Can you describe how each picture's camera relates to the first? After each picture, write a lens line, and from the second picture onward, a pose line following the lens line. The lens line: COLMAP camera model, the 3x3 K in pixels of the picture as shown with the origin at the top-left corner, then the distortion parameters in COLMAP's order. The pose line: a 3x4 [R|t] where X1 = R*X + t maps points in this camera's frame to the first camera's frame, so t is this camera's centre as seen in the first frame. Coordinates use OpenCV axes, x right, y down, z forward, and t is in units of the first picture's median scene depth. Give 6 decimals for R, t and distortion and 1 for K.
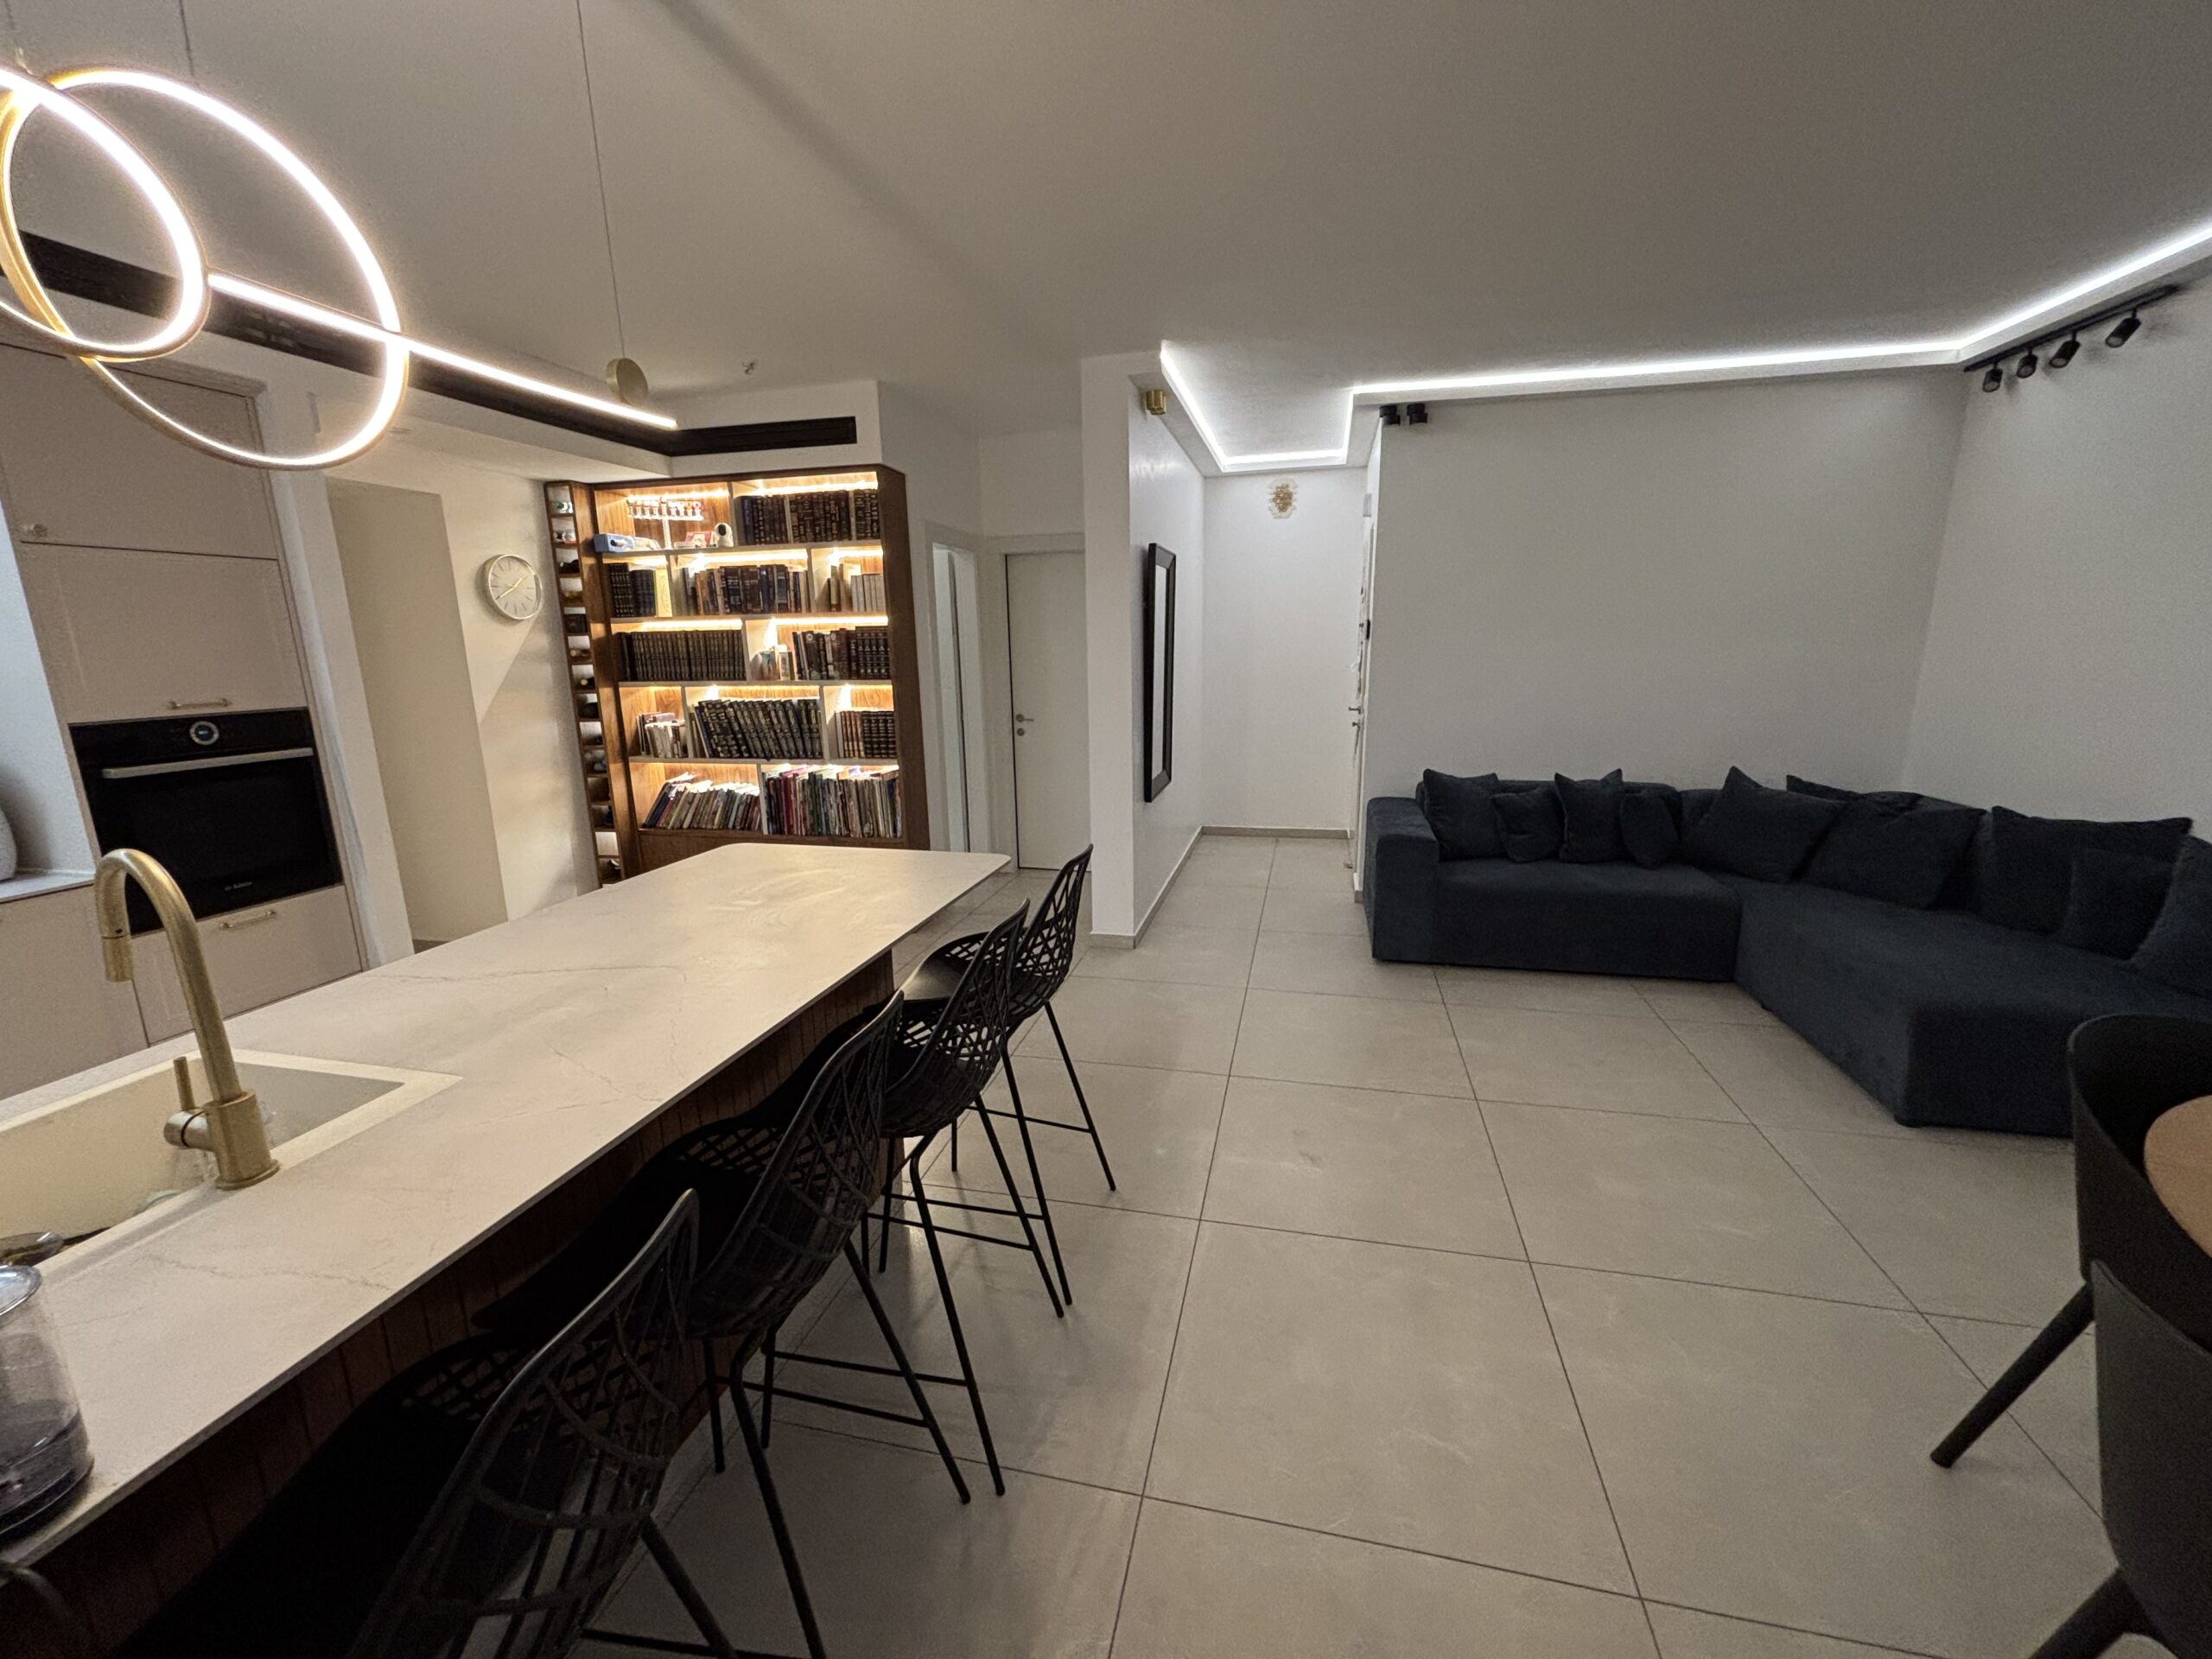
lens RADIAL K [[904.4, 0, 1106.0], [0, 904.4, 831.7], [0, 0, 1]] dist [0.001823, 0.000129]
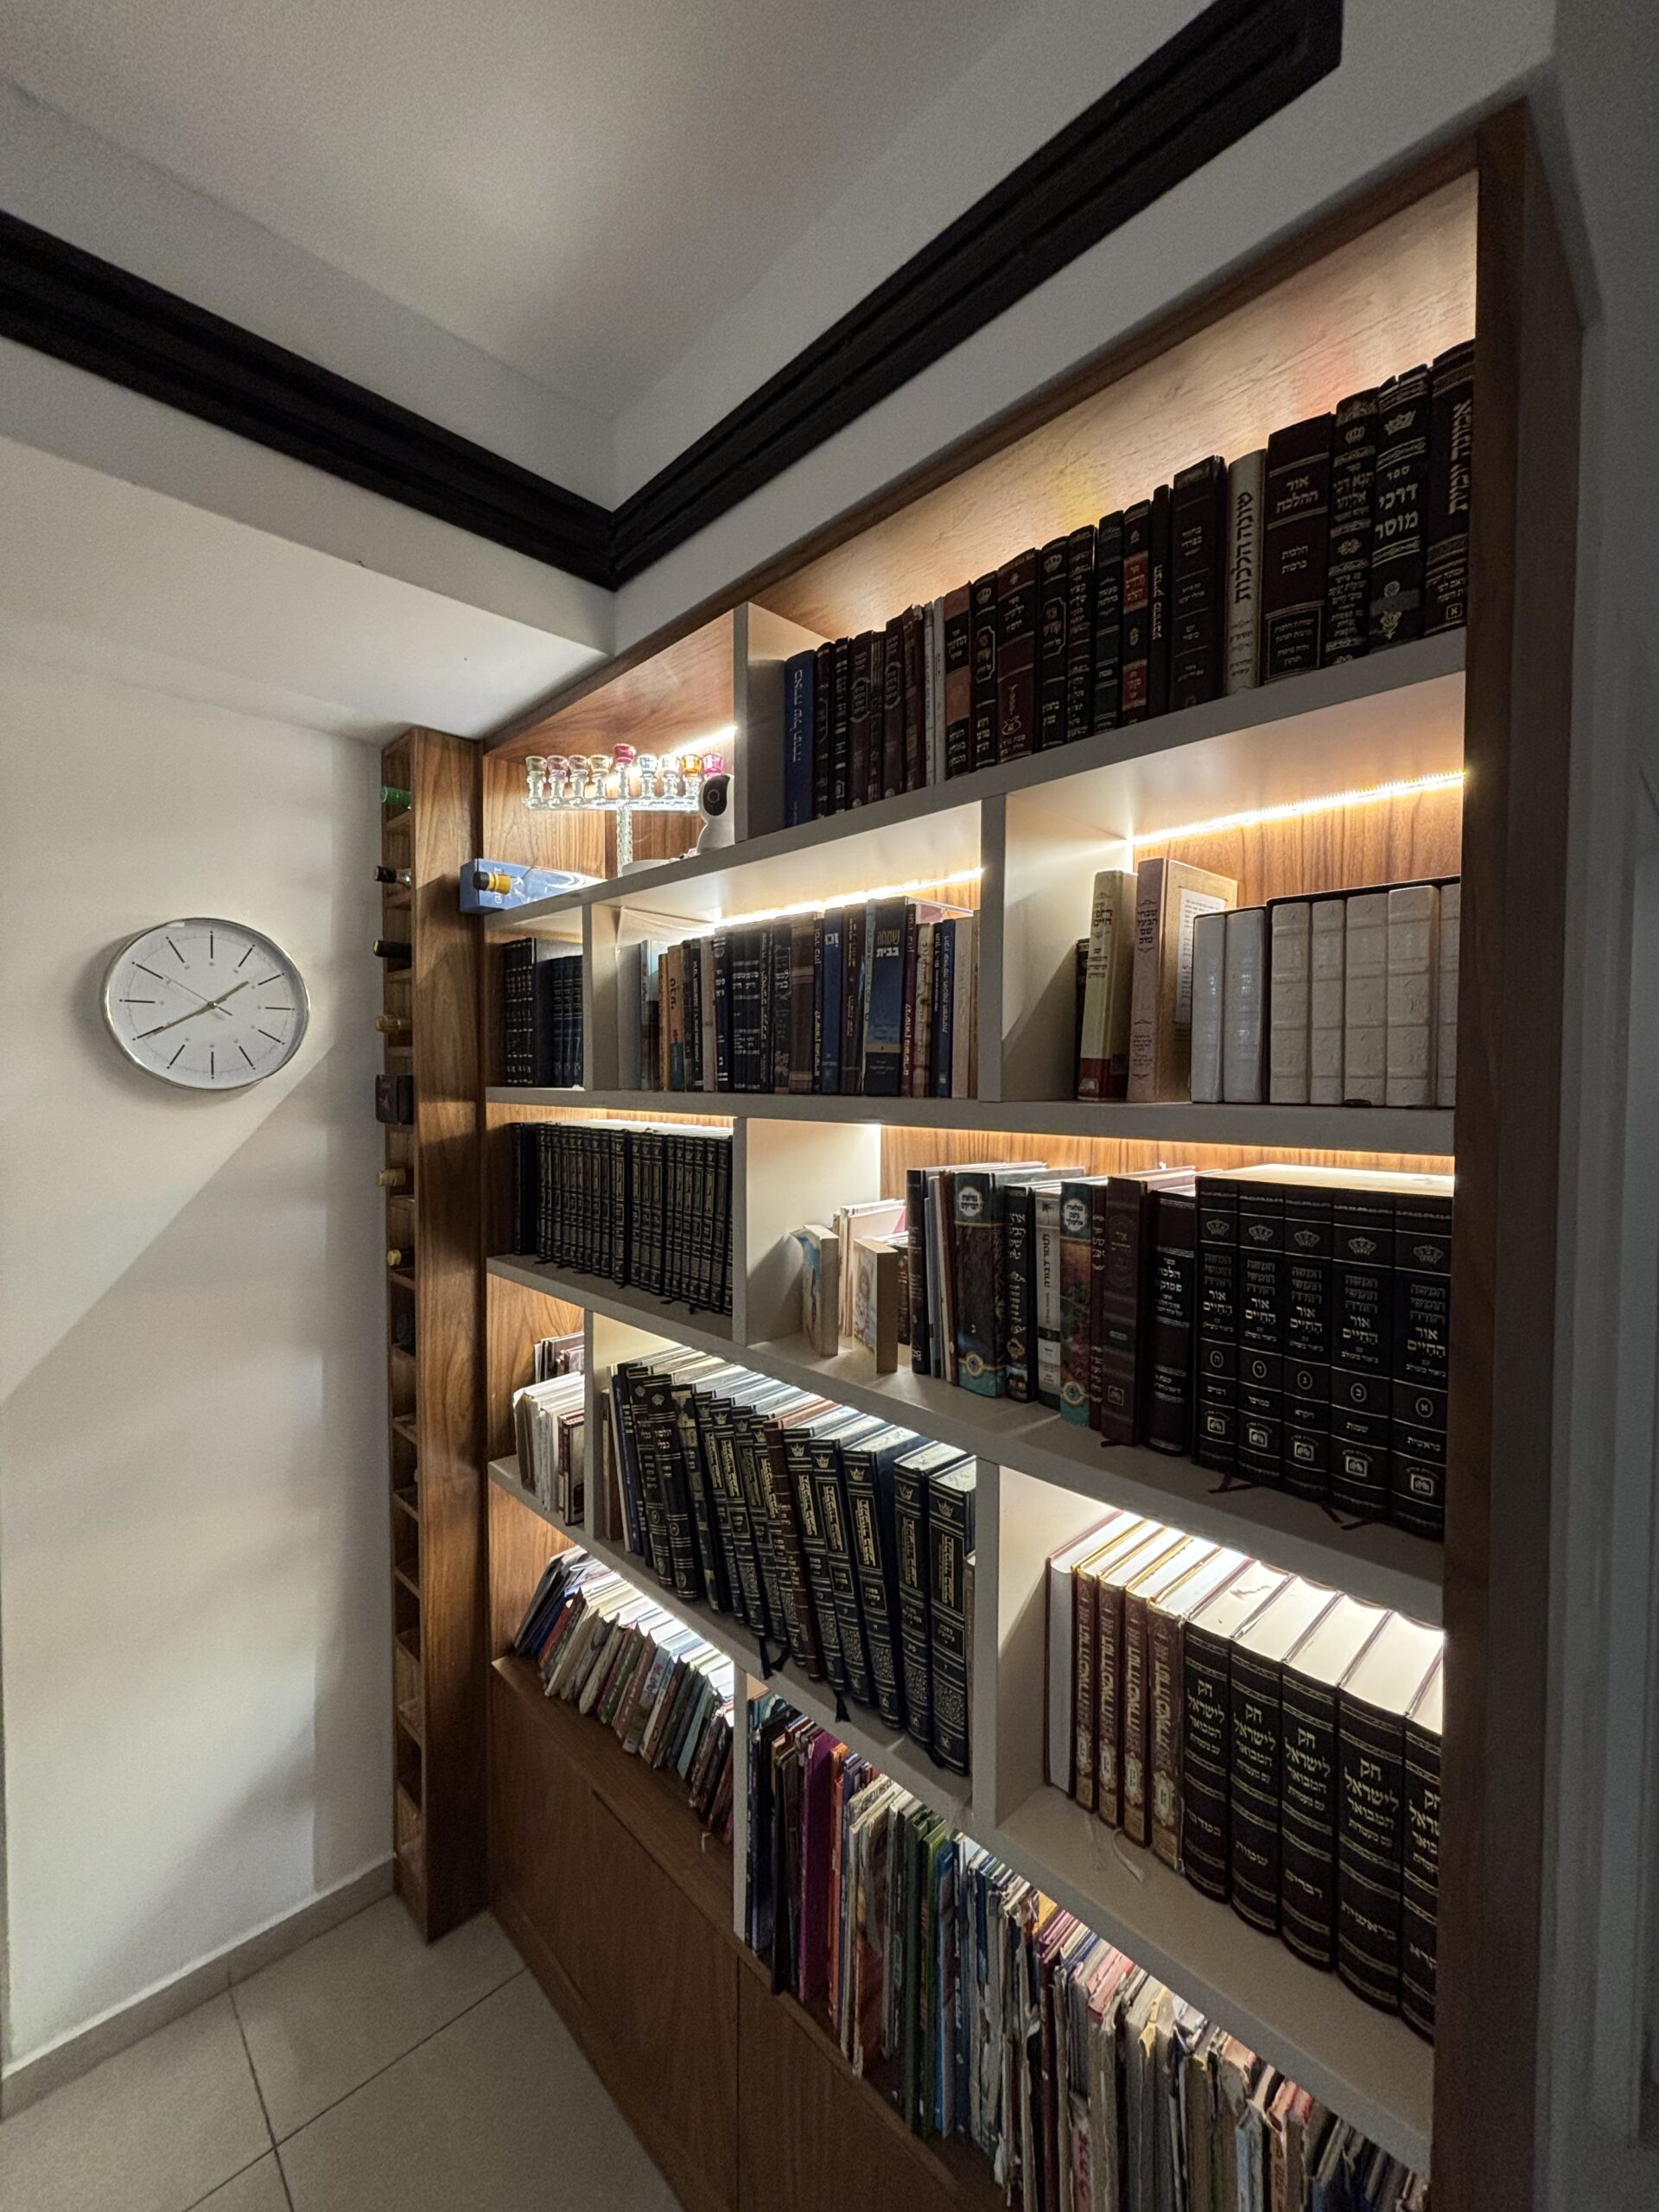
lens RADIAL K [[904.4, 0, 828.7], [0, 904.4, 1102.0], [0, 0, 1]] dist [0.001823, 0.000129]
pose [[0.834305, 0.040307, -0.549828, -0.234005], [-0.140891, 0.979794, -0.141960, -0.201745], [0.532996, 0.195904, 0.823126, 0.789068]]
